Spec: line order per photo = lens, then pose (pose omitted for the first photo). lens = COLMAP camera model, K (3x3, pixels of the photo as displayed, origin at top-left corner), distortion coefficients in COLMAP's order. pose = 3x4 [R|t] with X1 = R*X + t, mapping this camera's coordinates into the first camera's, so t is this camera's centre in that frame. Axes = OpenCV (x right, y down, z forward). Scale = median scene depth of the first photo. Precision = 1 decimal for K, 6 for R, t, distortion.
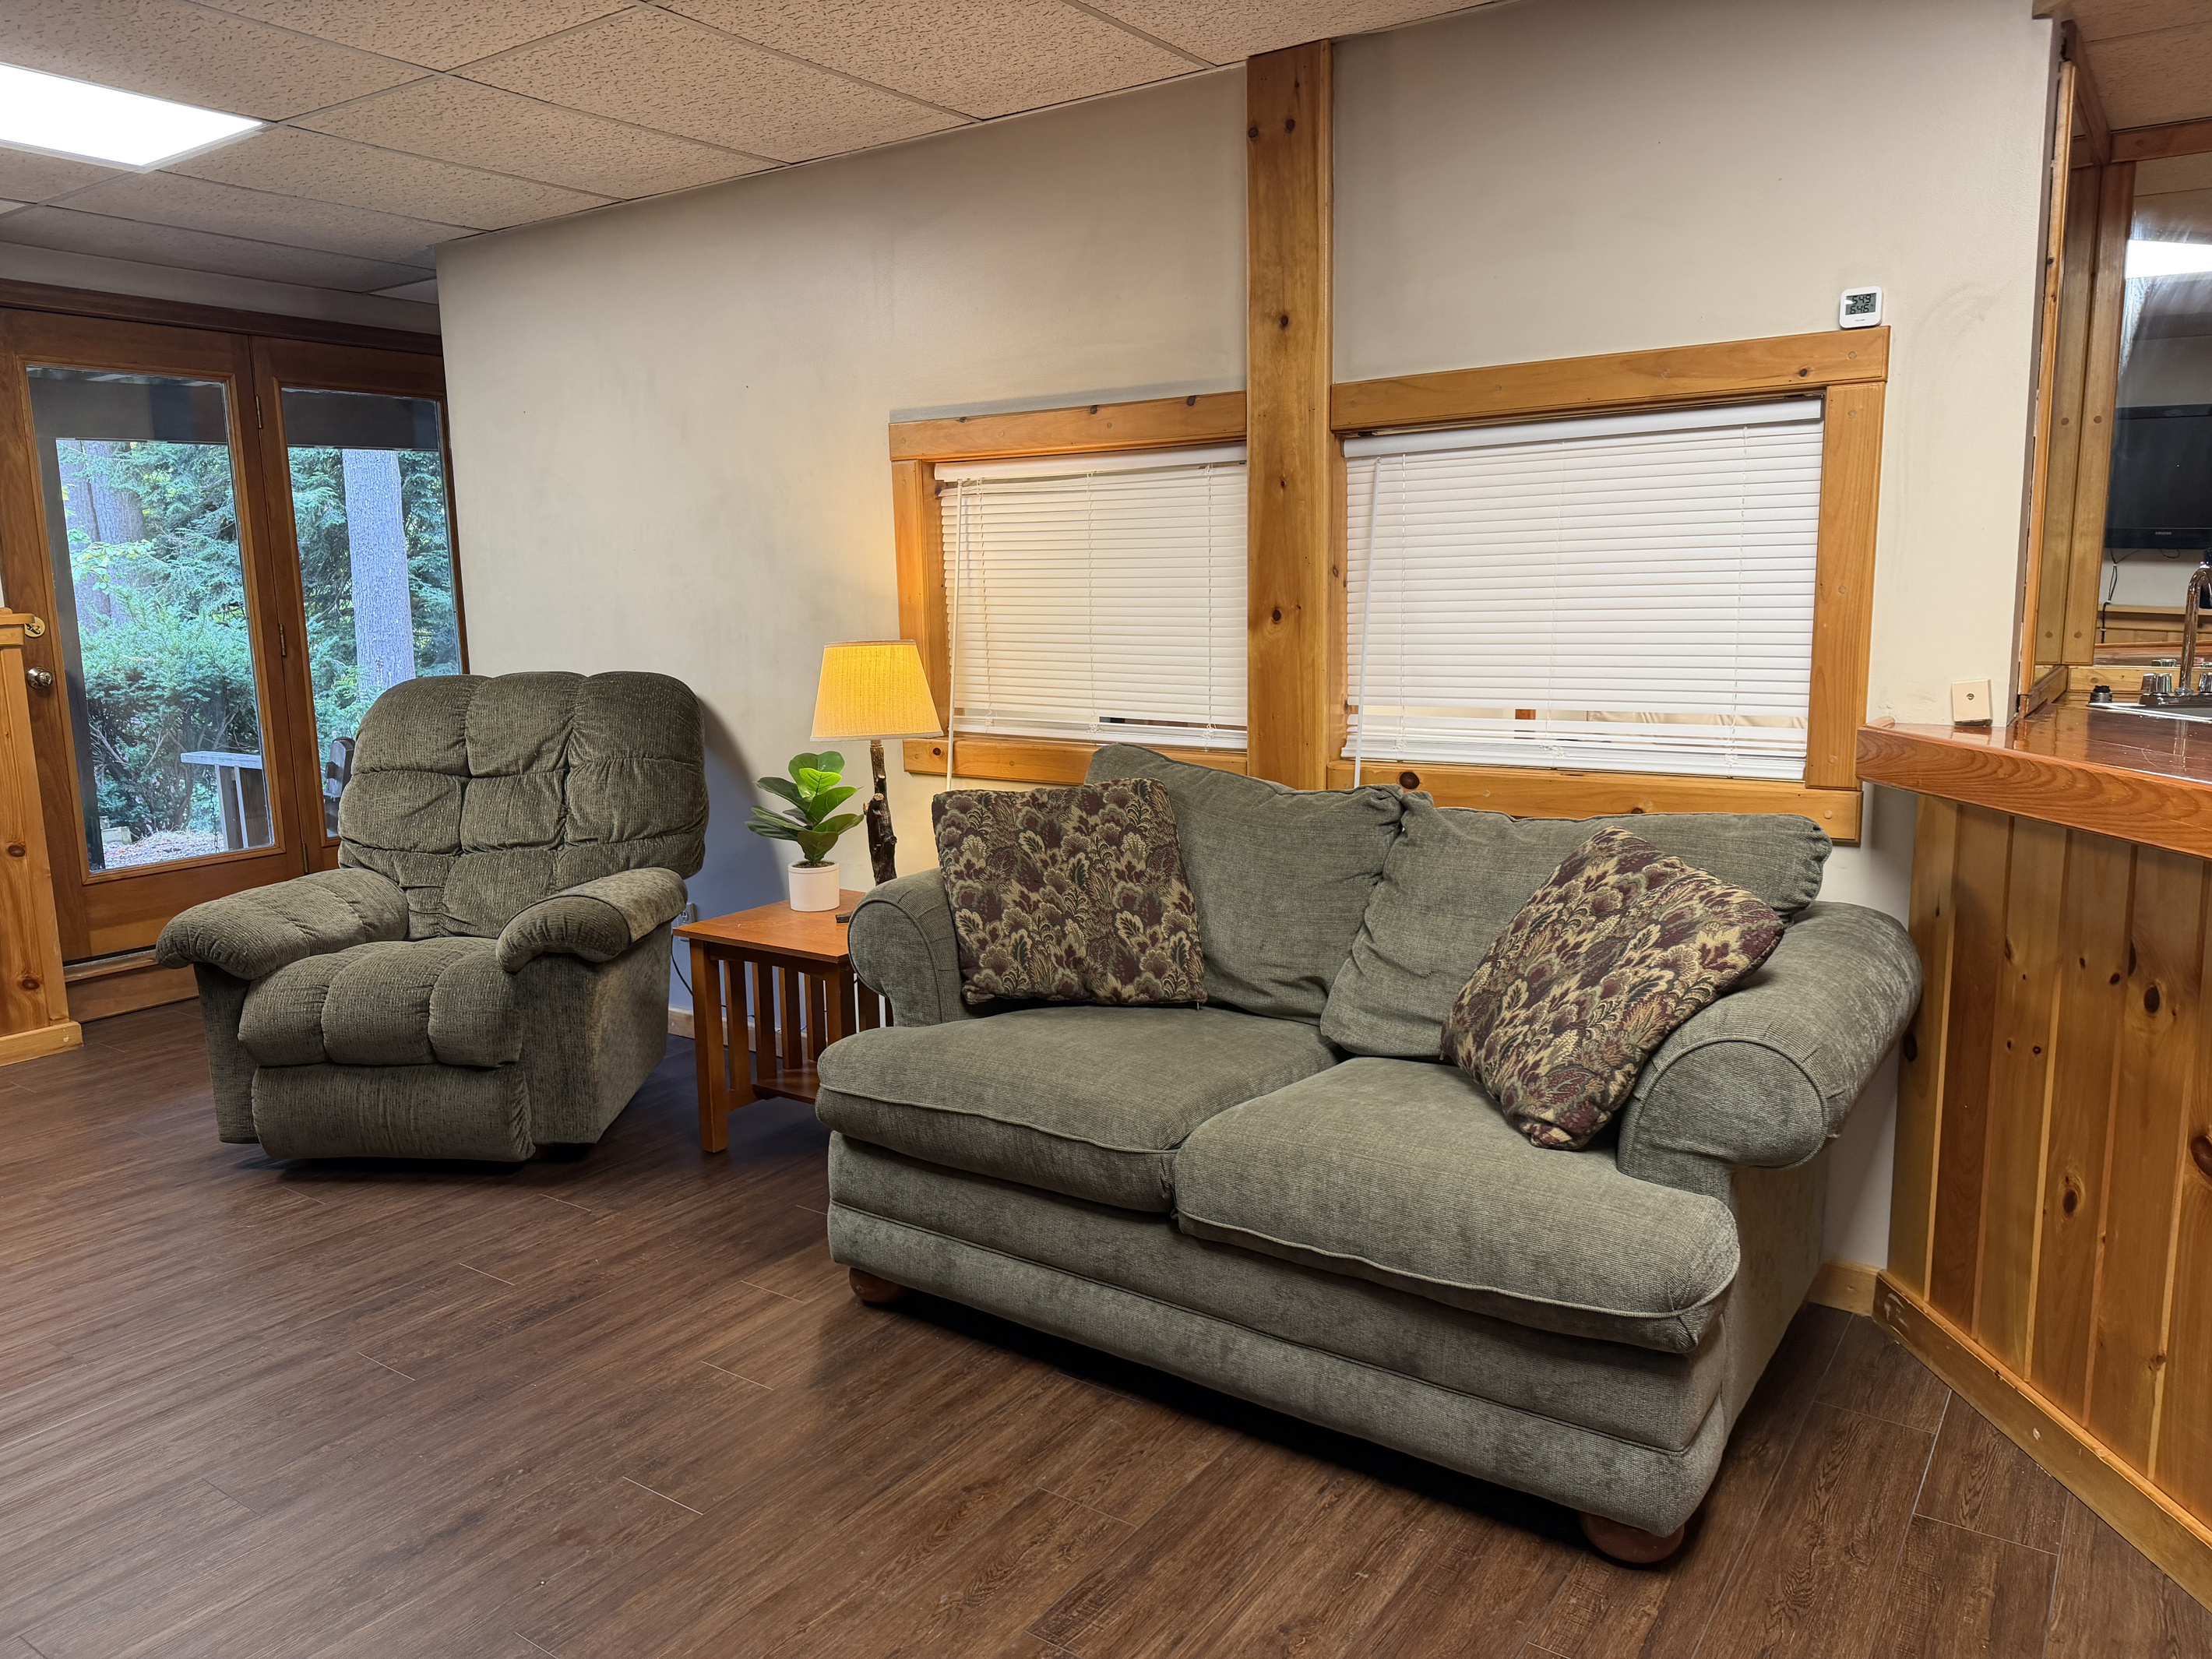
lens RADIAL K [[1536.1, 0, 1111.8], [0, 1536.1, 833.0], [0, 0, 1]] dist [0.059363, -0.077788]
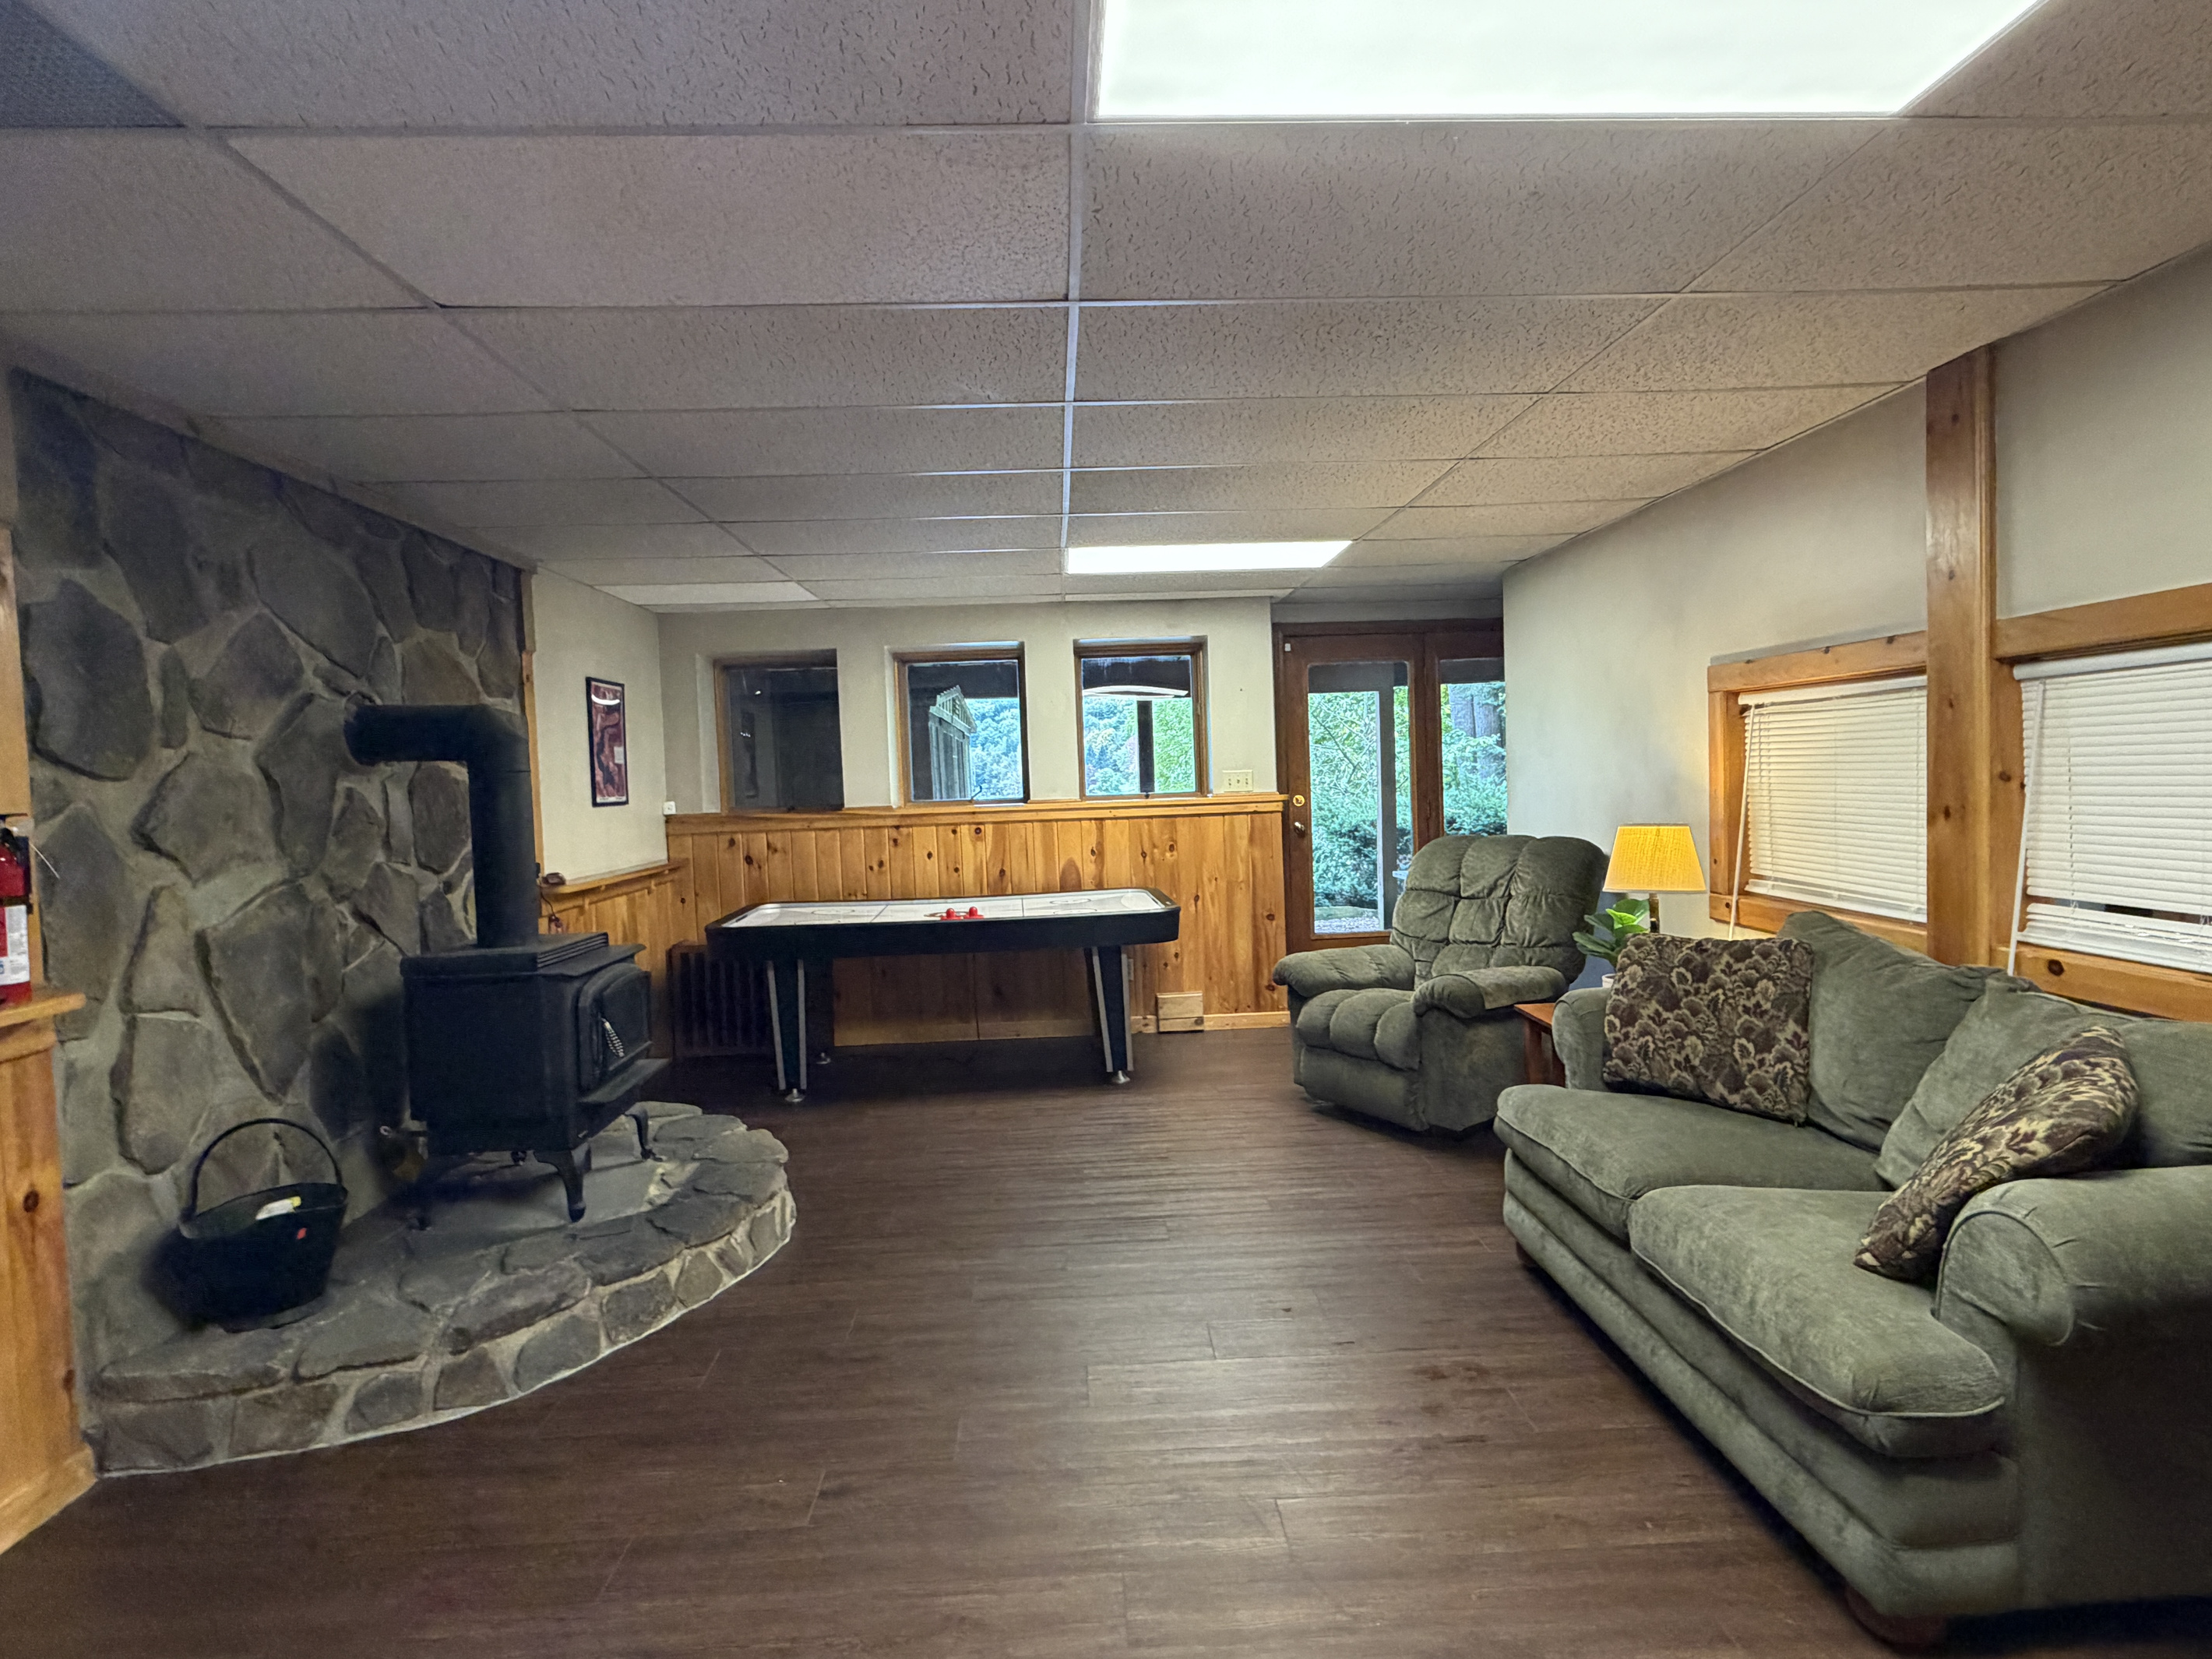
lens RADIAL K [[1169.1, 0, 1083.1], [0, 1169.1, 818.9], [0, 0, 1]] dist [-0.018410, -0.000557]
pose [[0.577147, 0.026353, -0.816215, 0.480875], [-0.106861, 0.993322, -0.043490, -0.031152], [0.809618, 0.112321, 0.576109, -0.045395]]
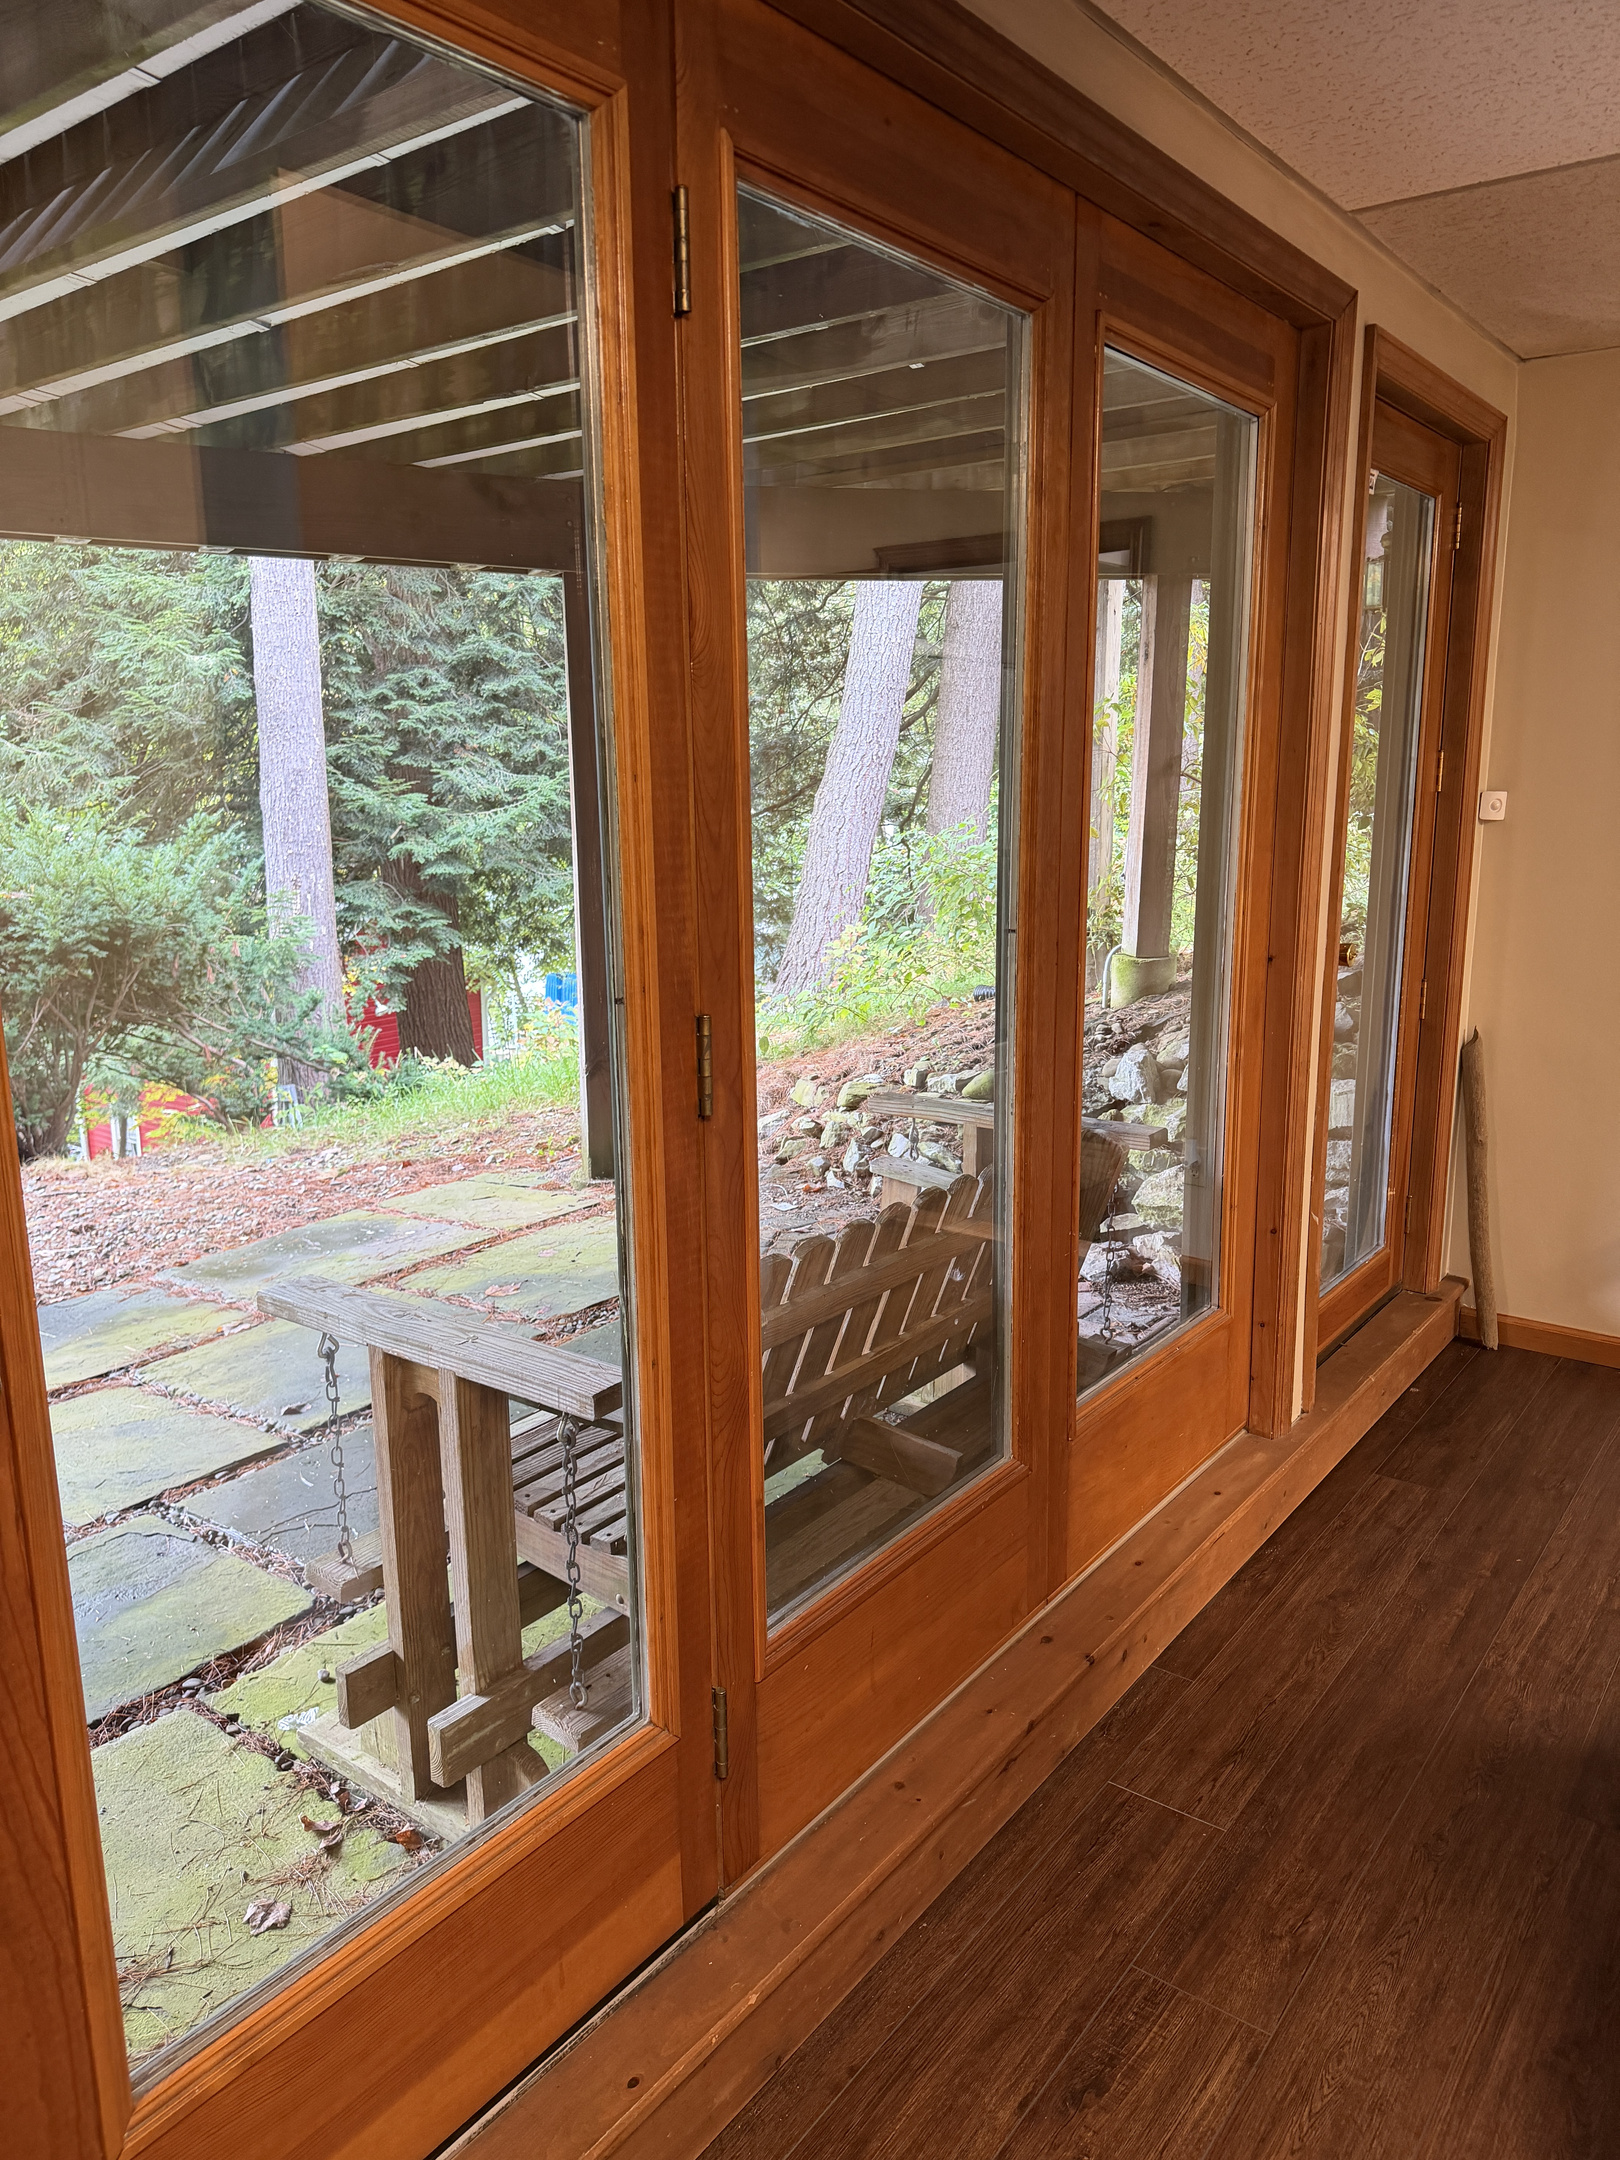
lens RADIAL K [[1500.0, 0, 791.0], [0, 1500.0, 1083.3], [0, 0, 1]] dist [0.059363, -0.077788]
pose [[0.998407, 0.020989, -0.052376, -0.846044], [-0.018592, 0.998776, 0.045829, -0.225916], [0.053274, -0.044782, 0.997575, 1.209131]]
